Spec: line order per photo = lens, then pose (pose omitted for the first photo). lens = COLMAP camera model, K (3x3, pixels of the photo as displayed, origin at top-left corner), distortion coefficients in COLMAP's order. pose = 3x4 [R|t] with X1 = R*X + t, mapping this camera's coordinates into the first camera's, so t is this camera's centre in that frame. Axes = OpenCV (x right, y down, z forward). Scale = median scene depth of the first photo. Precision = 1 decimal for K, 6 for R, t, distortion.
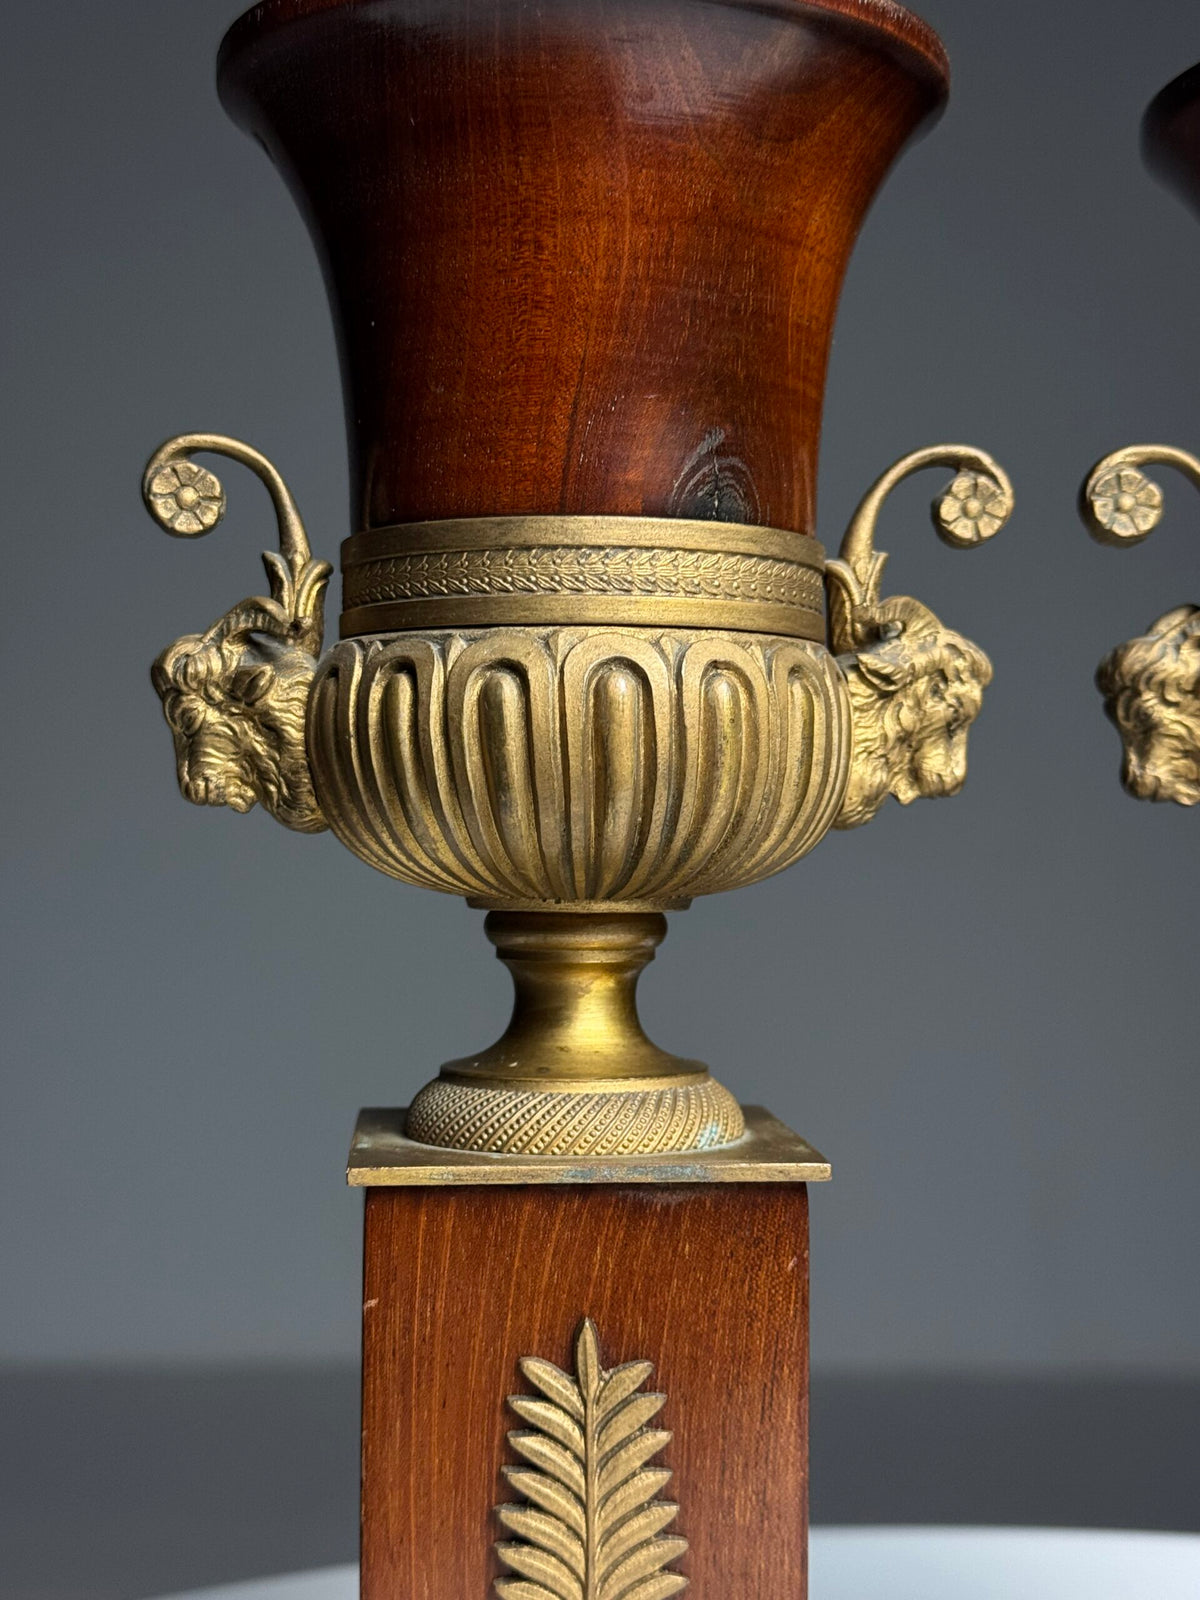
lens RADIAL K [[2421.2, 0, 596.2], [0, 2421.2, 822.7], [0, 0, 1]] dist [0.154296, -0.046293]
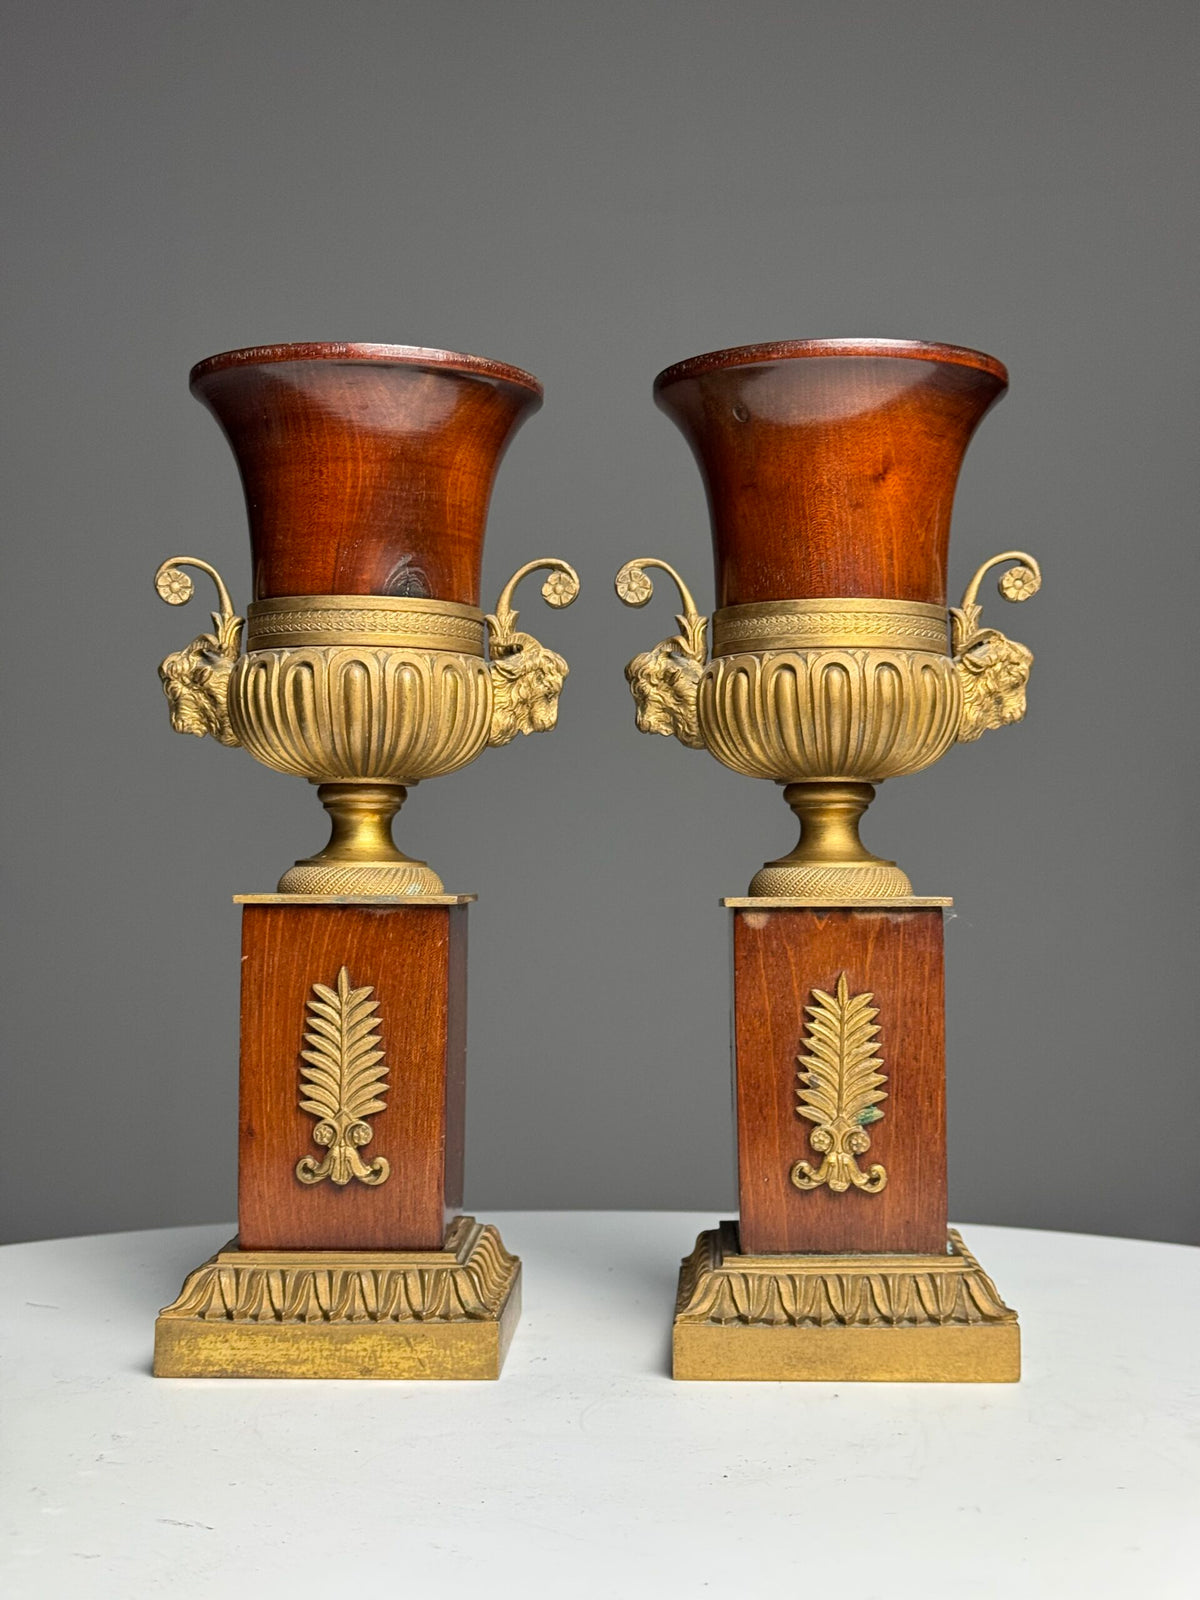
lens RADIAL K [[2432.2, 0, 596.1], [0, 2432.2, 816.0], [0, 0, 1]] dist [0.221705, -0.088370]
pose [[0.993263, 0.001222, -0.115873, 0.445099], [-0.004004, 0.999709, -0.023785, 0.114544], [0.115810, 0.024089, 0.992979, -1.068842]]
